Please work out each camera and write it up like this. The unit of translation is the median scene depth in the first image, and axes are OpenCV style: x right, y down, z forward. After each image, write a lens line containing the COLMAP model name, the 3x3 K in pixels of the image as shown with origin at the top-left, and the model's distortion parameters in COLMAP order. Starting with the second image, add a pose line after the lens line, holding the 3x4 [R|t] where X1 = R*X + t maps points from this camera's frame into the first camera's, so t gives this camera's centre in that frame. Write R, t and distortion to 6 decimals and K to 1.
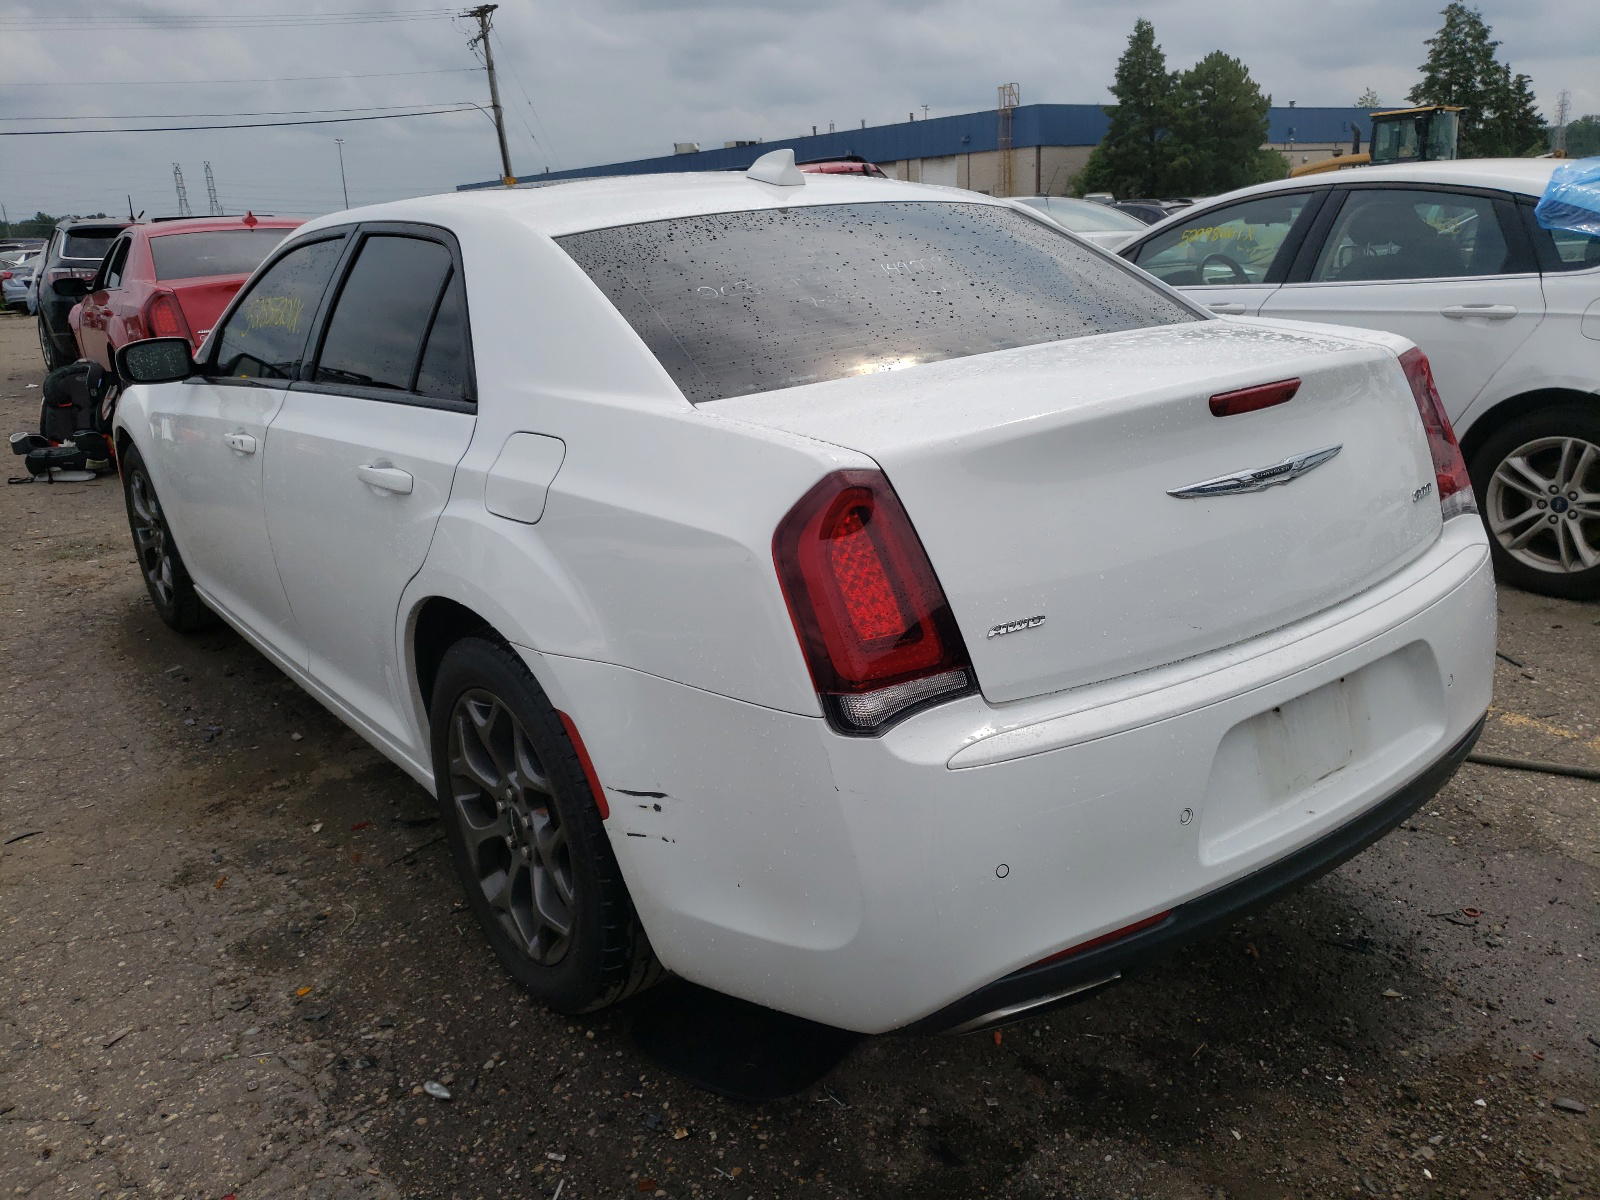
lens RADIAL K [[1199.6, 0, 800.0], [0, 1199.6, 600.0], [0, 0, 1]] dist [0.008802, 0.002067]
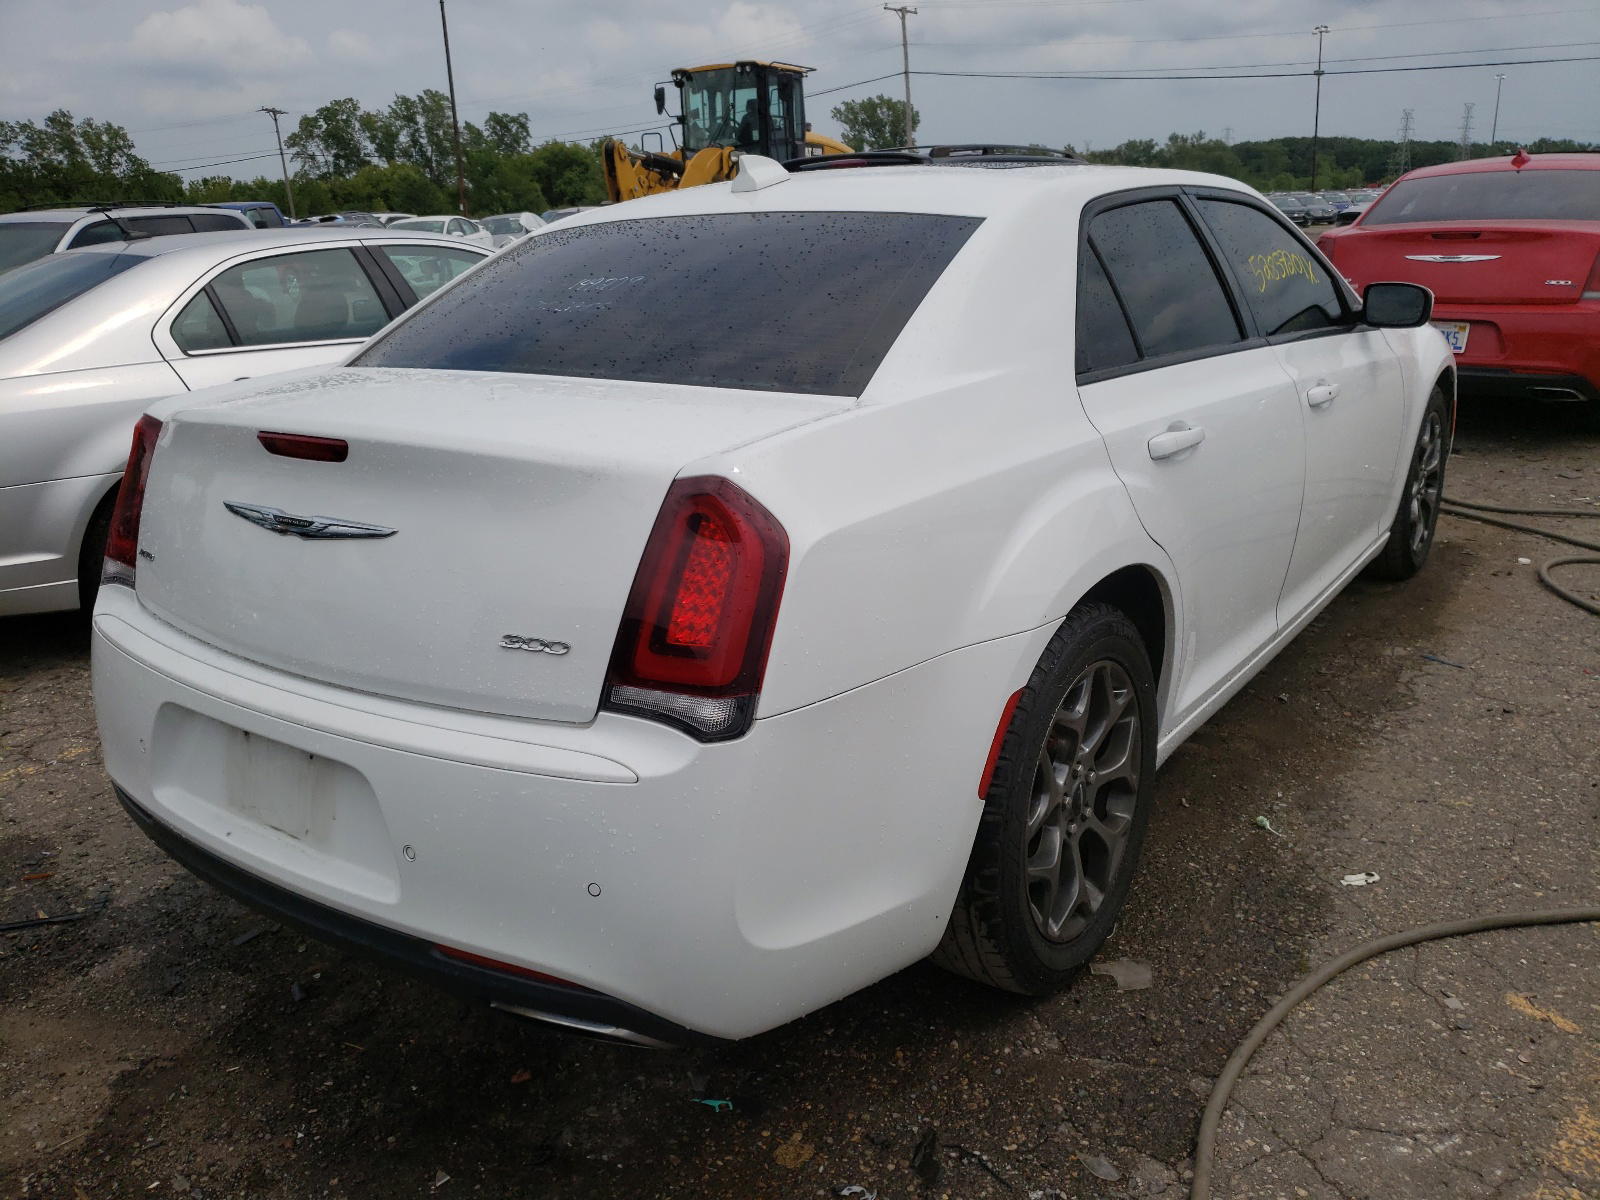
lens RADIAL K [[1225.9, 0, 800.0], [0, 1225.9, 600.0], [0, 0, 1]] dist [-0.006886, -0.001547]
pose [[0.313070, 0.314762, -0.896054, 1.403905], [-0.257861, 0.936213, 0.238776, -0.382254], [0.914054, 0.156304, 0.374265, 0.970364]]
